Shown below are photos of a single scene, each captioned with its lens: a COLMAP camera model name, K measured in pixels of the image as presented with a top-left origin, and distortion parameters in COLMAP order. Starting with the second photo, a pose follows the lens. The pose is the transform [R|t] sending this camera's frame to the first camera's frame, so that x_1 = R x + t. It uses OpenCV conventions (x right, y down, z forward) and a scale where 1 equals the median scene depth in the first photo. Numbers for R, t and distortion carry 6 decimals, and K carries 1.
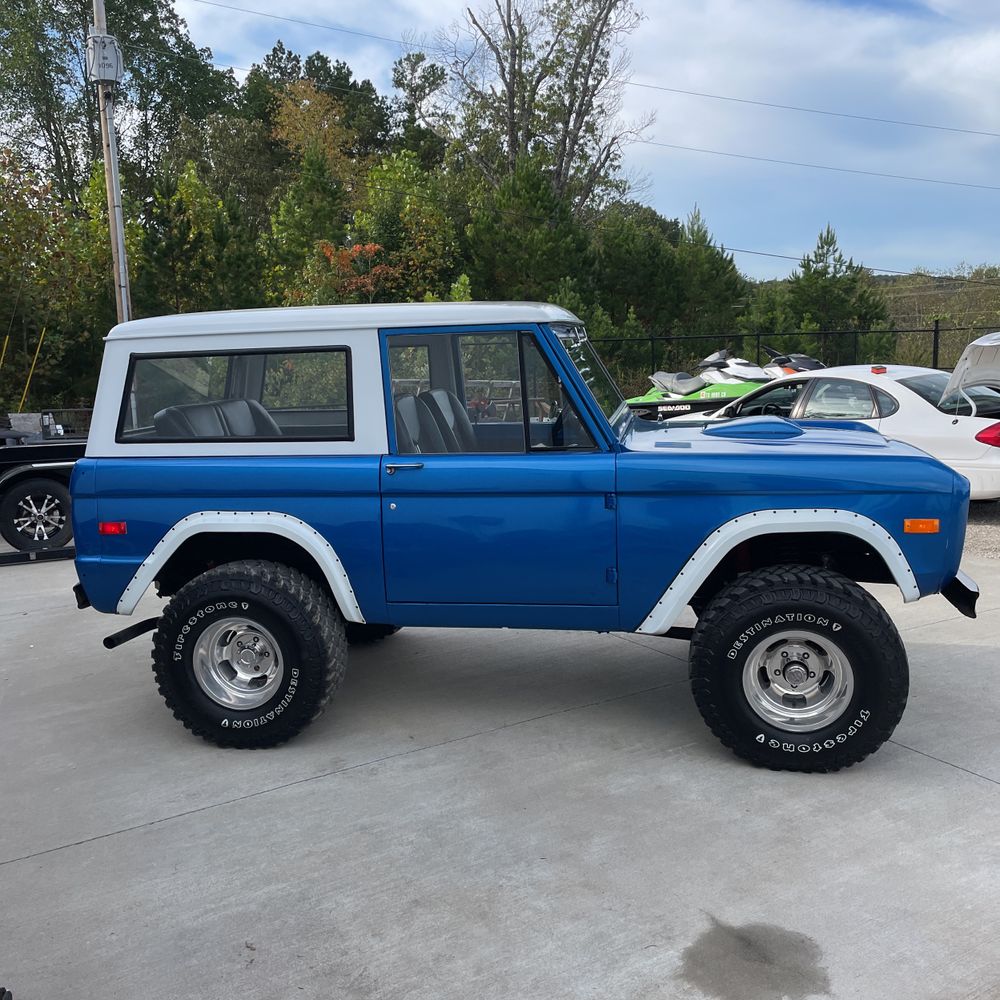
lens RADIAL K [[992.4, 0, 496.0], [0, 992.4, 501.8], [0, 0, 1]] dist [0.108484, -0.177363]
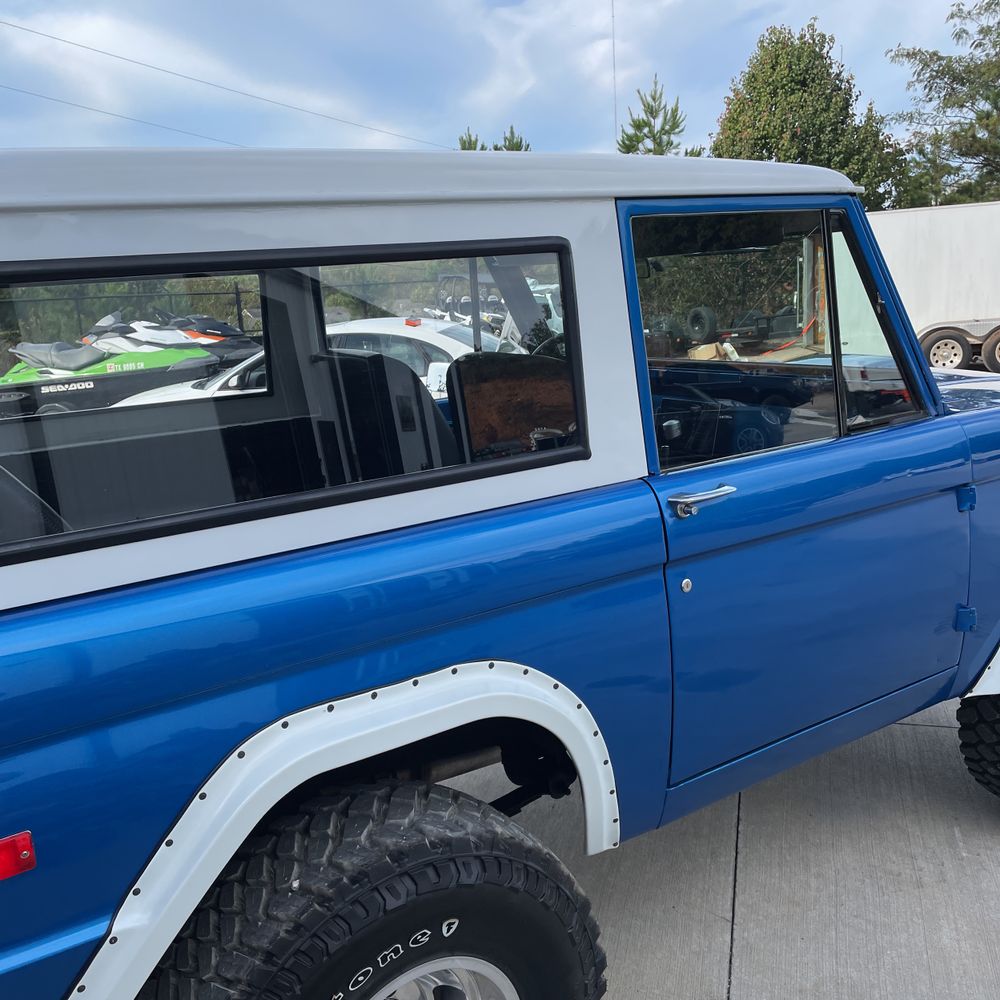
lens RADIAL K [[998.0, 0, 494.7], [0, 998.0, 496.7], [0, 0, 1]] dist [0.092908, -0.114222]
pose [[0.722109, -0.156400, 0.673868, -0.084439], [0.141705, 0.986894, 0.077202, -0.015004], [-0.677111, 0.039742, 0.734807, 0.125748]]
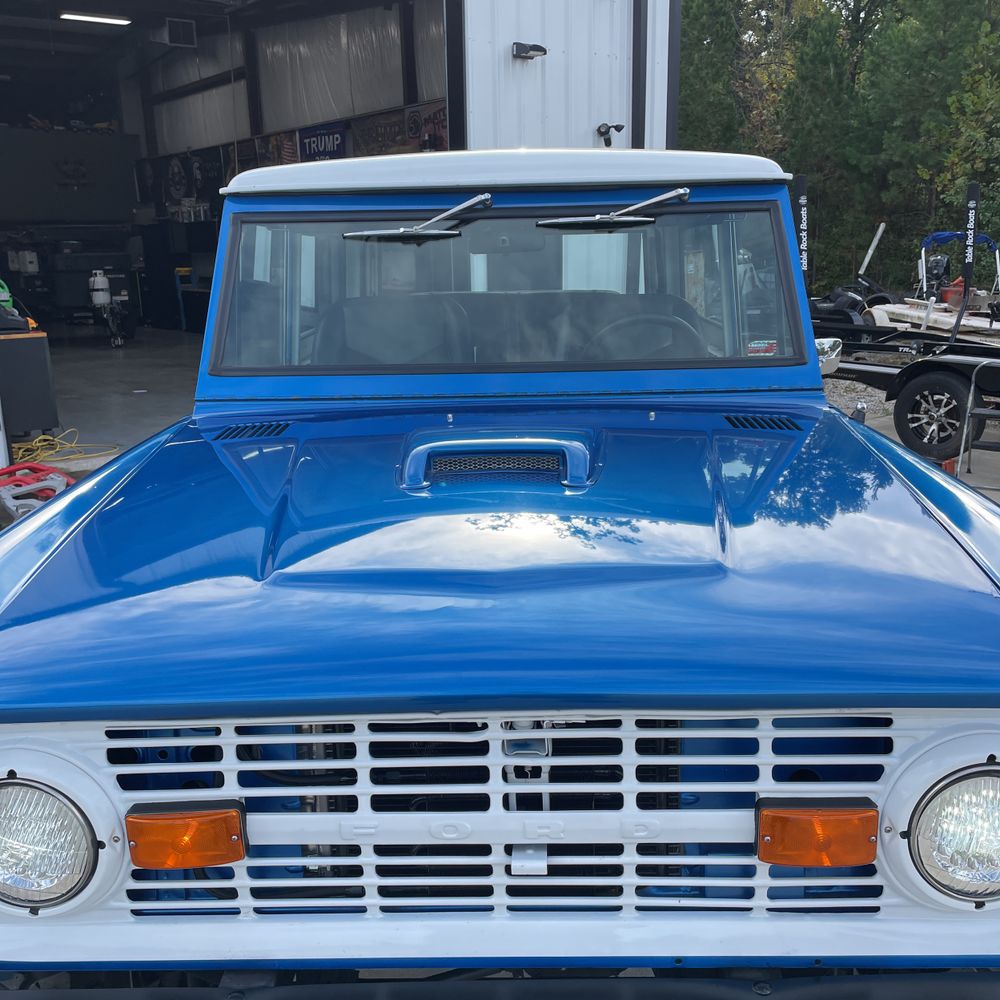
lens RADIAL K [[1005.3, 0, 502.1], [0, 1005.3, 498.4], [0, 0, 1]] dist [0.086699, -0.111962]
pose [[0.155829, 0.268518, -0.950587, 0.127373], [-0.141271, 0.958508, 0.247597, -0.030841], [0.977630, 0.095707, 0.187297, 0.183023]]
